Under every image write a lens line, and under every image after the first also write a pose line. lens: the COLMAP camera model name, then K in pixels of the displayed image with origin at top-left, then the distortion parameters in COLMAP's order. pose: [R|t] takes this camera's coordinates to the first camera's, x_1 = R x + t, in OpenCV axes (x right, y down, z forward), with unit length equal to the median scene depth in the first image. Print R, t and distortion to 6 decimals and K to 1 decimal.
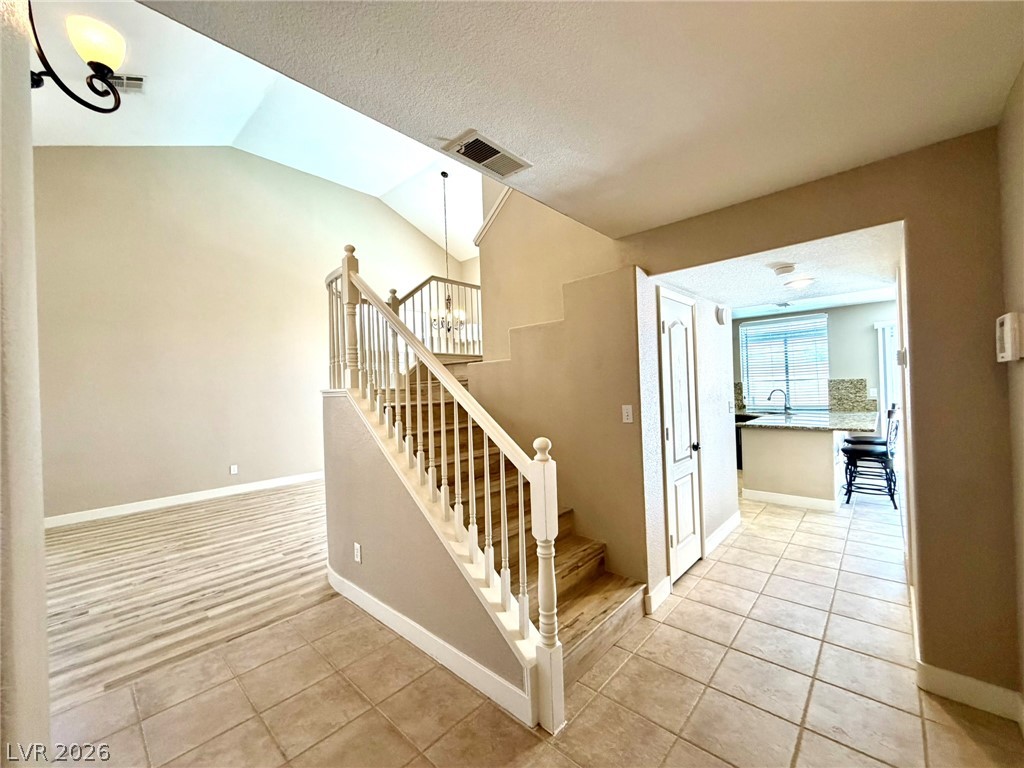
lens RADIAL K [[414.1, 0, 512.4], [0, 414.1, 386.4], [0, 0, 1]] dist [0.004451, -0.001164]
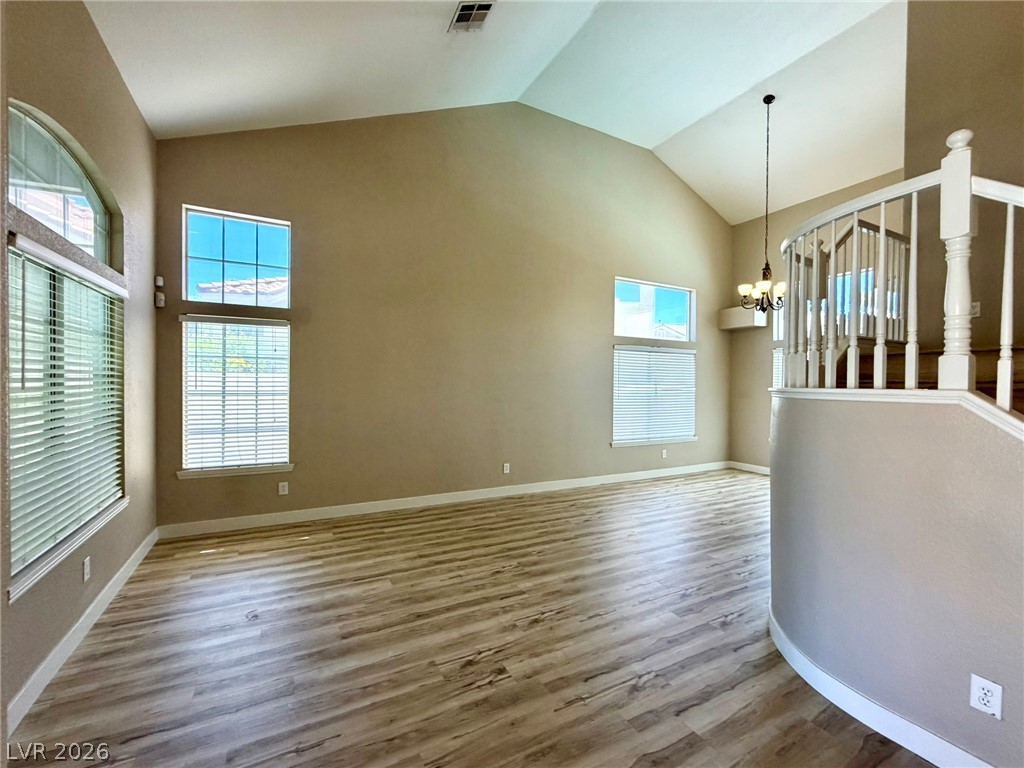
lens RADIAL K [[443.7, 0, 510.6], [0, 443.7, 385.4], [0, 0, 1]] dist [-0.004446, -0.000432]
pose [[0.939441, 0.044804, -0.339769, -0.598489], [-0.043583, 0.998987, 0.011227, 0.021902], [0.339928, 0.004261, 0.940442, 0.201909]]
